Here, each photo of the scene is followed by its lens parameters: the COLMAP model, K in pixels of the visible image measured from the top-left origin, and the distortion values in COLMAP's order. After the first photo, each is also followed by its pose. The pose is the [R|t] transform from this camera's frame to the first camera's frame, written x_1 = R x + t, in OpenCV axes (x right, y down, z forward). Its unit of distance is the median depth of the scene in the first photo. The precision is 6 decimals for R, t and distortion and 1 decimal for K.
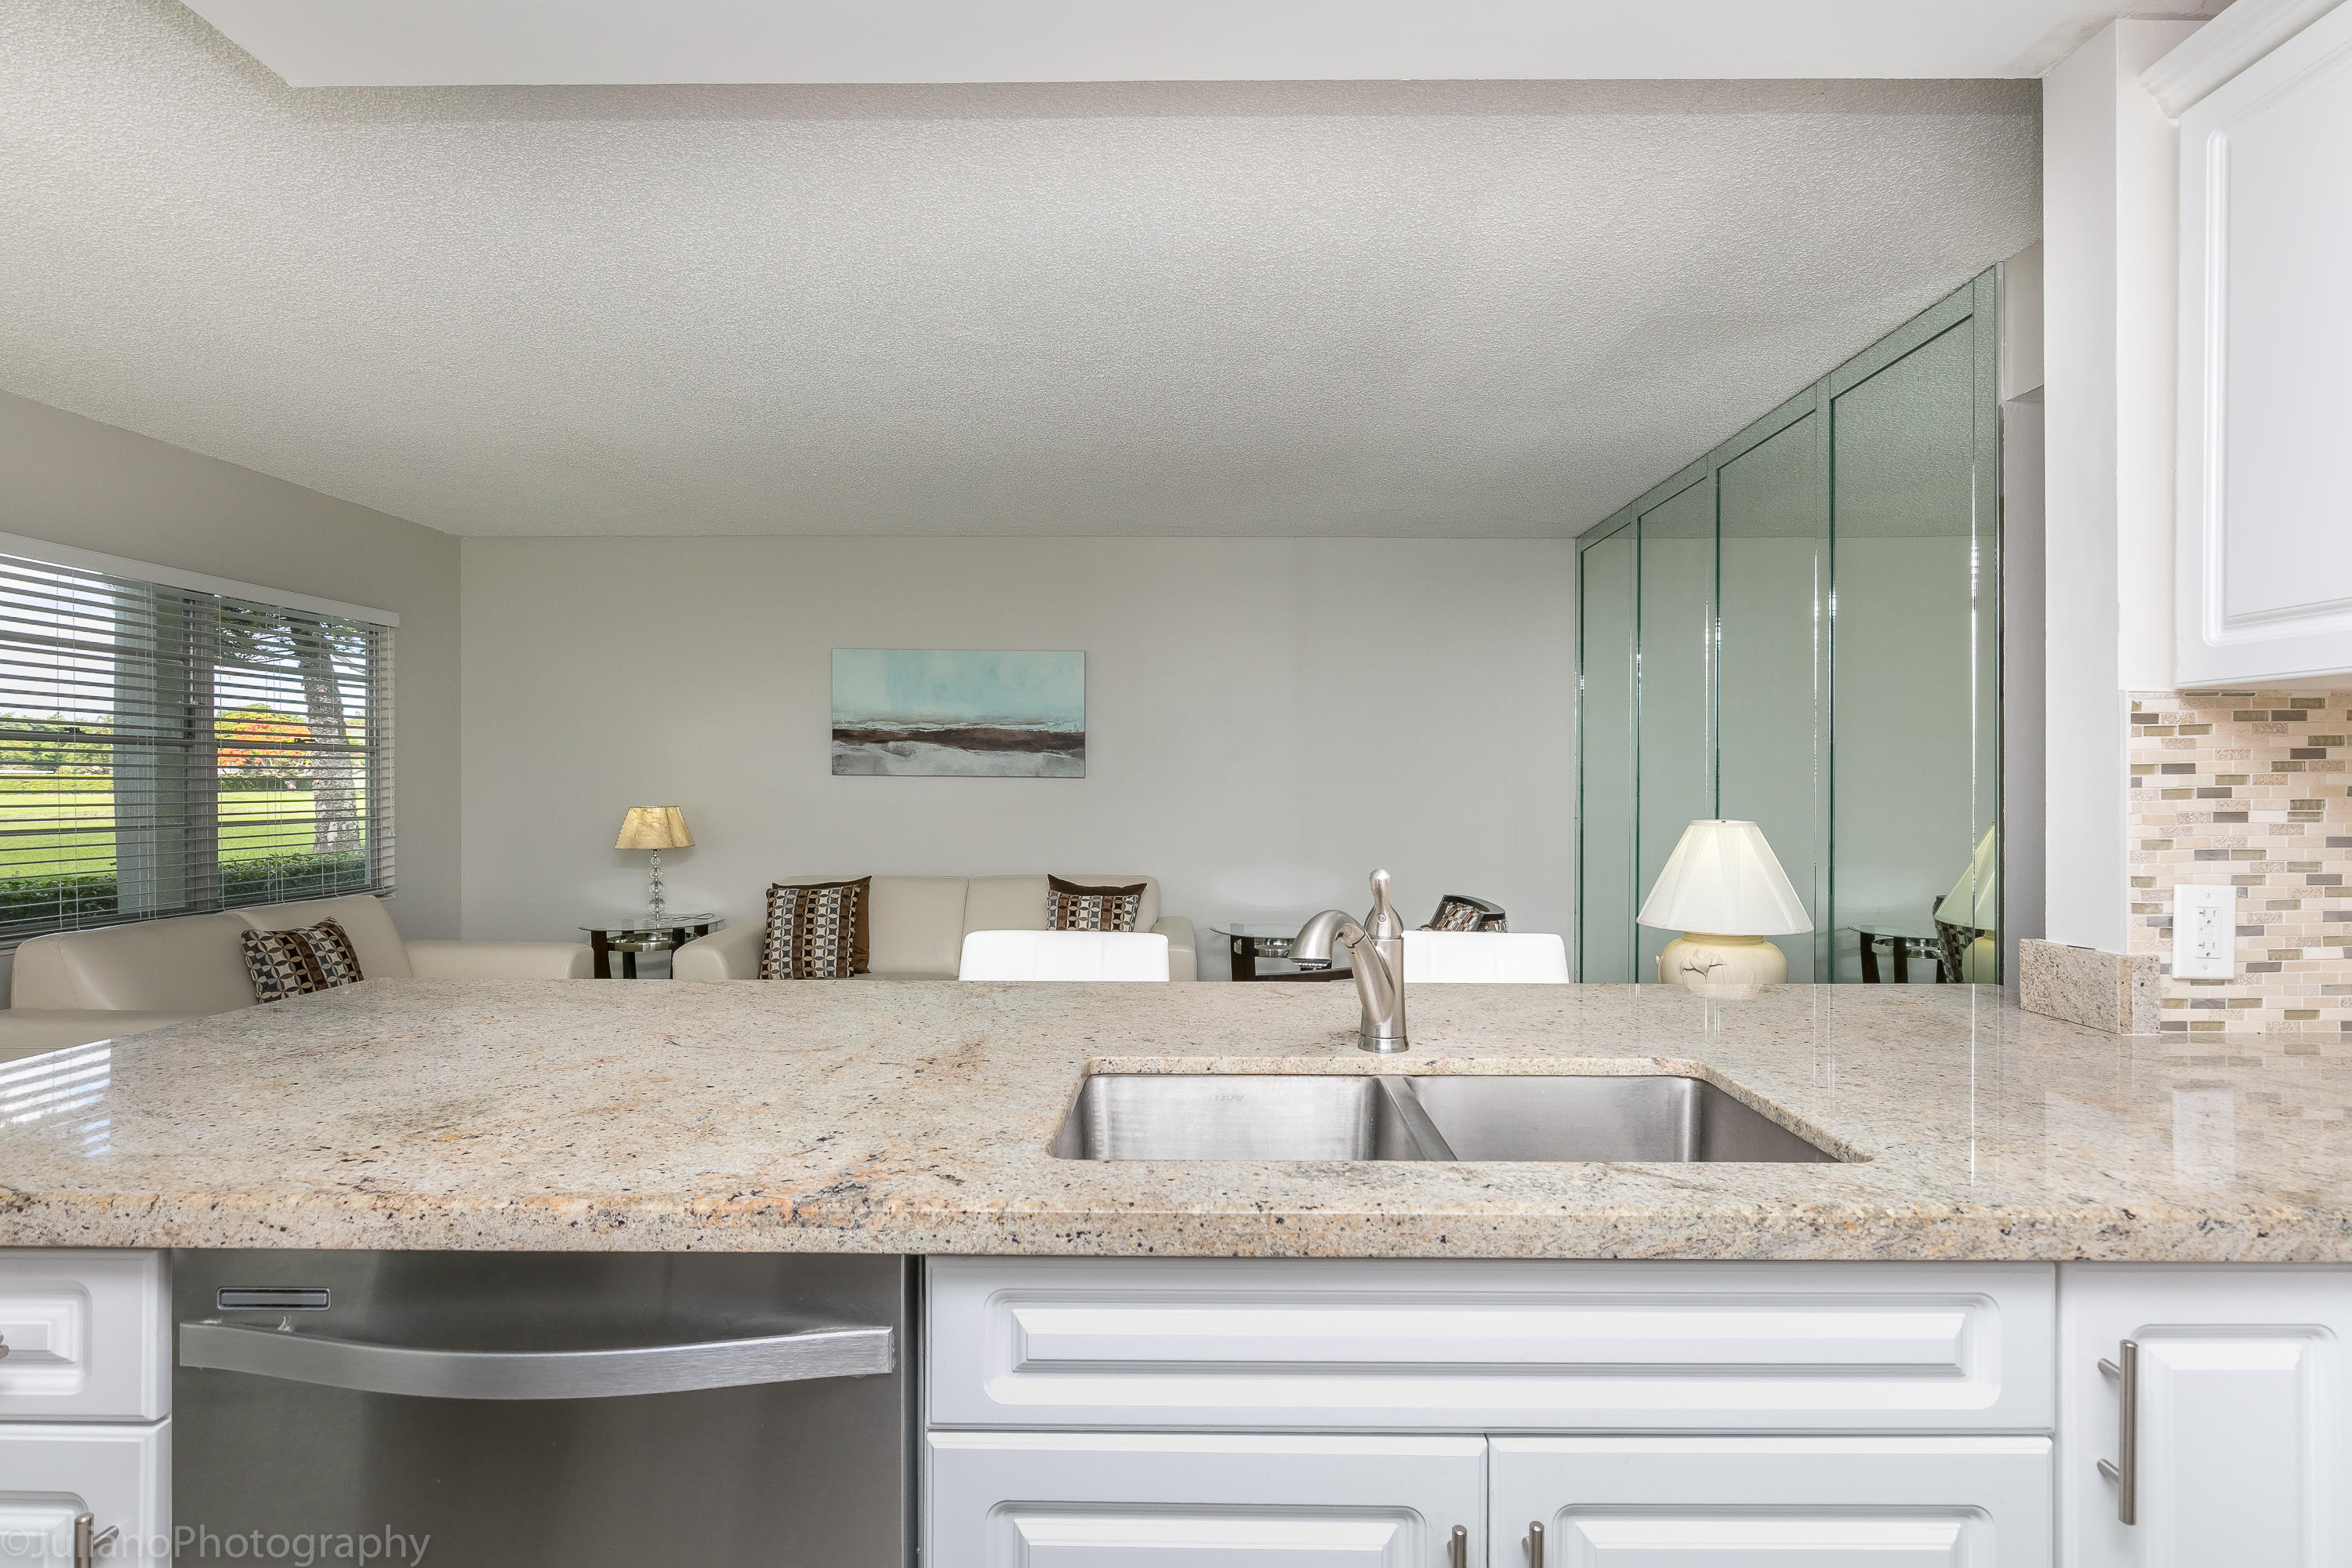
lens RADIAL K [[1213.8, 0, 1176.0], [0, 1213.8, 784.0], [0, 0, 1]] dist [-0.000011, 0.000017]
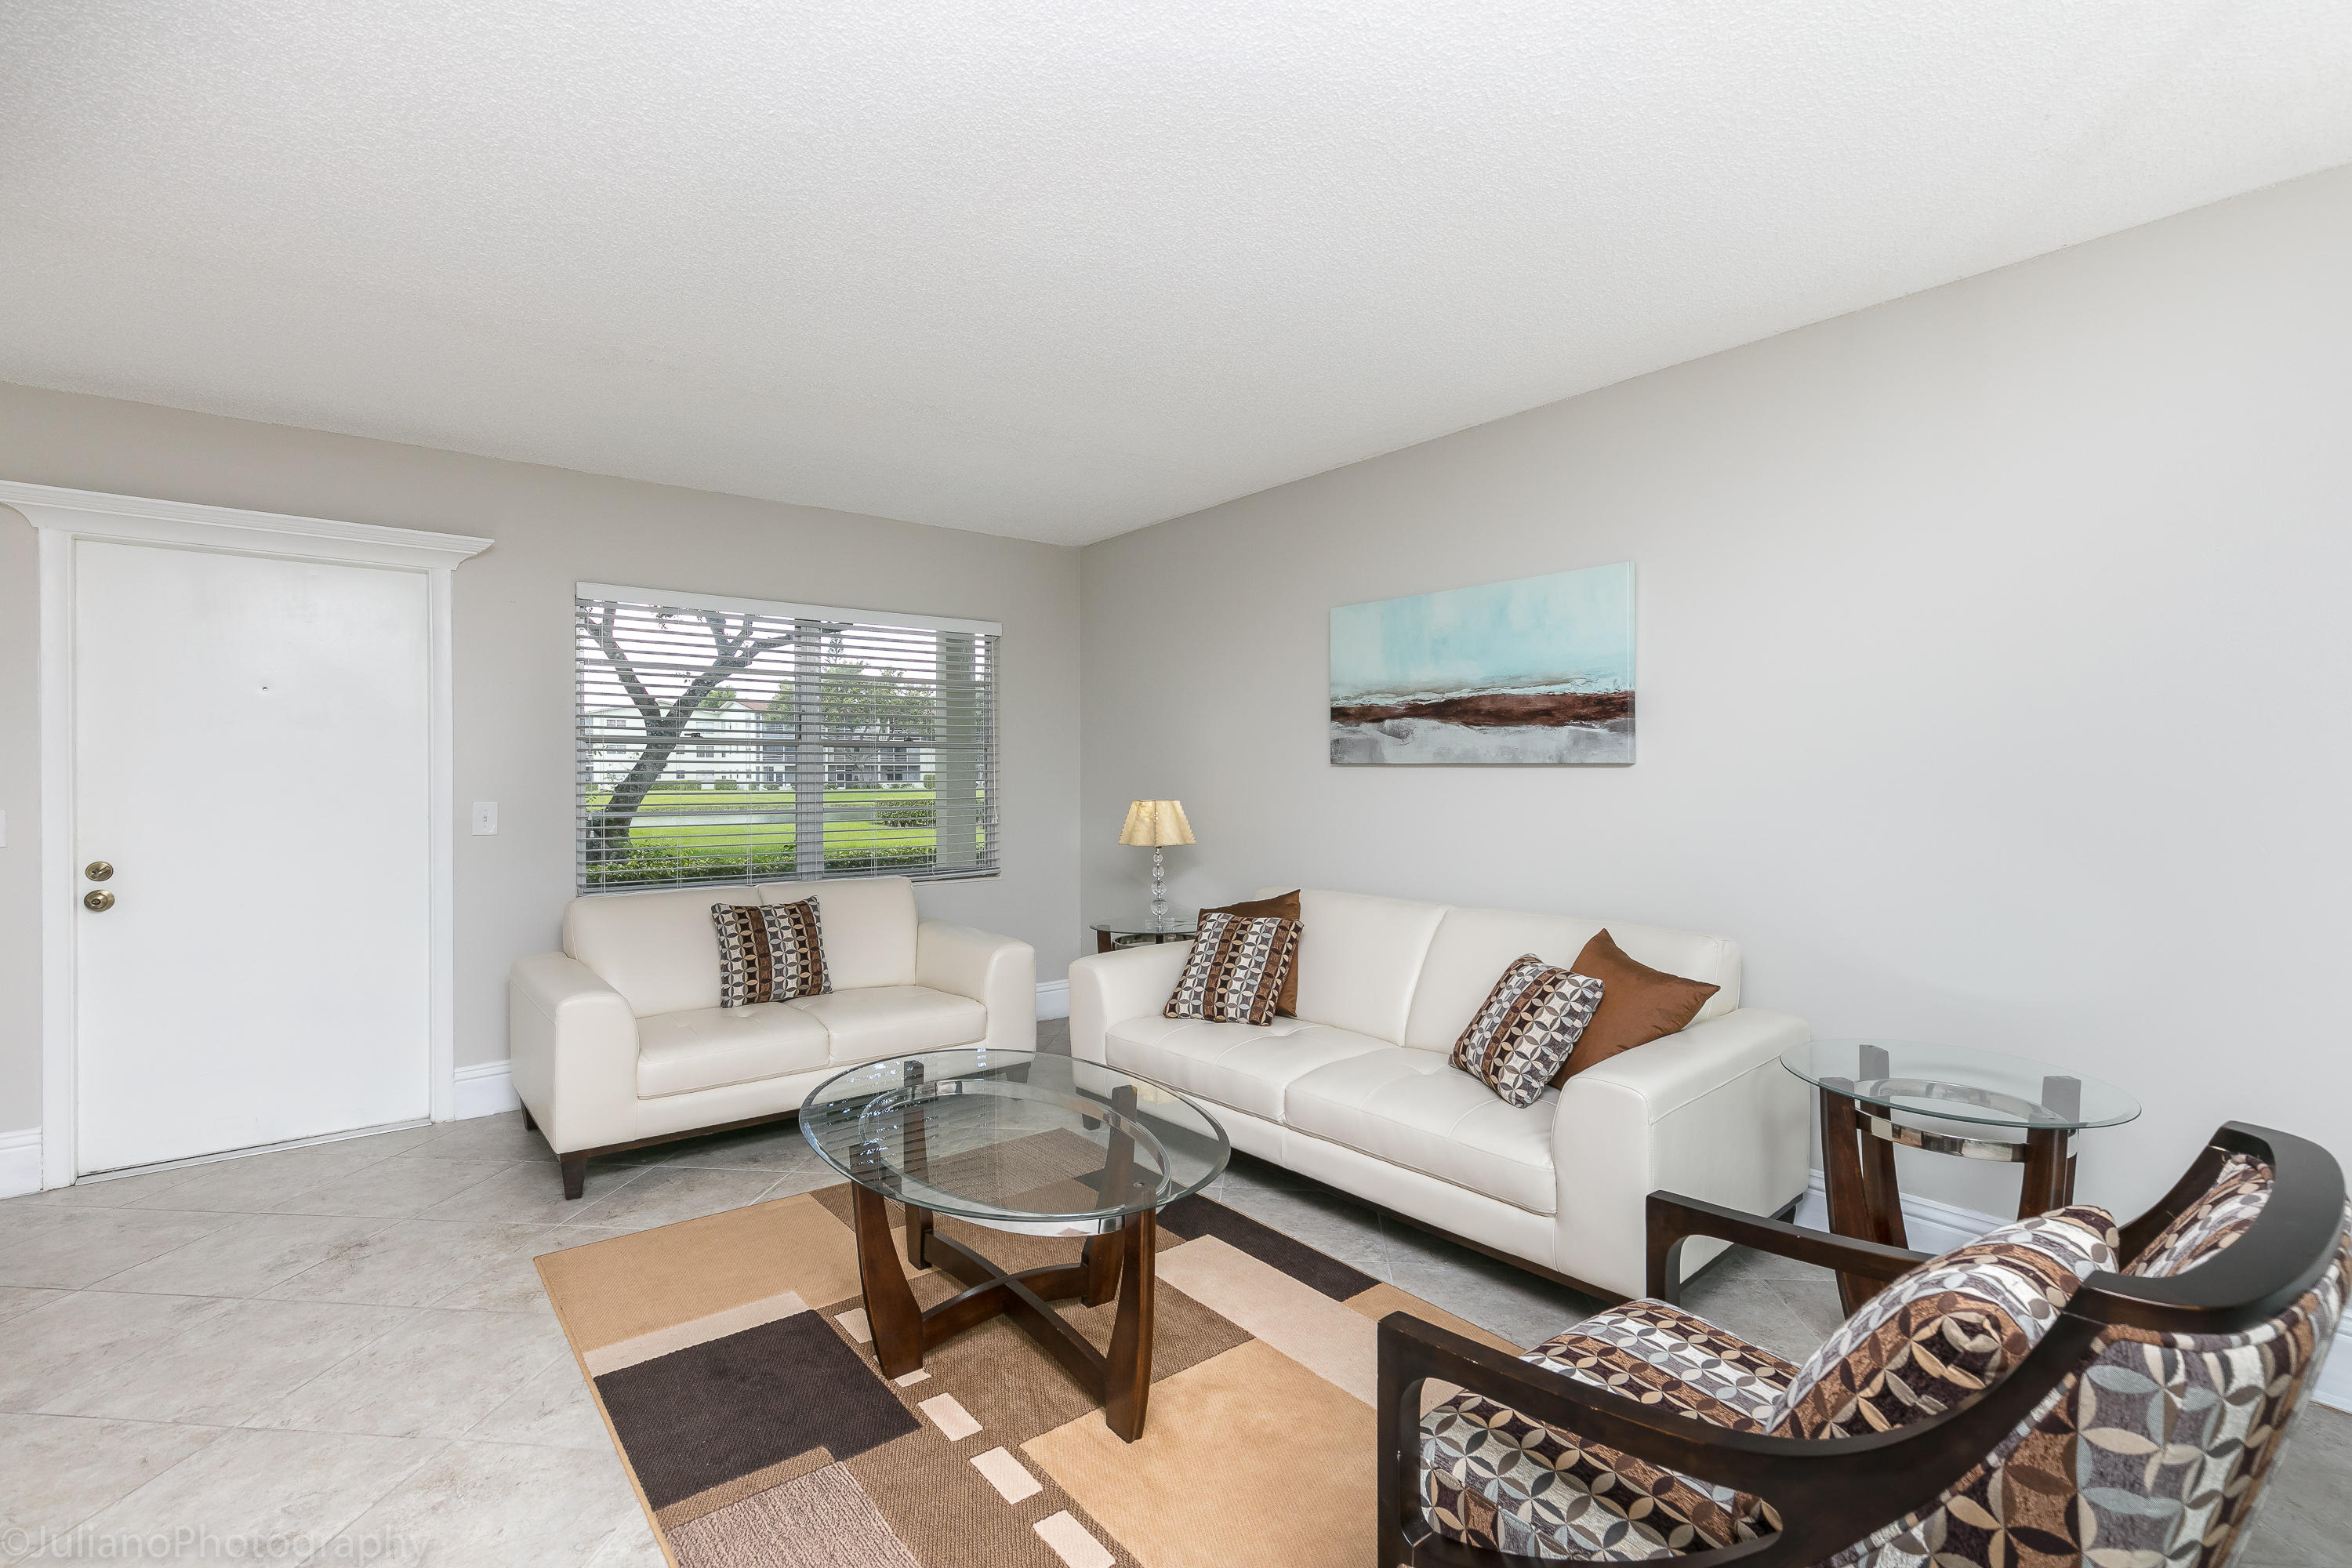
lens RADIAL K [[1060.6, 0, 1176.0], [0, 1060.6, 784.0], [0, 0, 1]] dist [0.000891, 0.000076]
pose [[0.634941, 0.002851, -0.772555, 0.199498], [0.002713, 0.999979, 0.005919, 0.001412], [0.772556, -0.005854, 0.634920, 0.469984]]
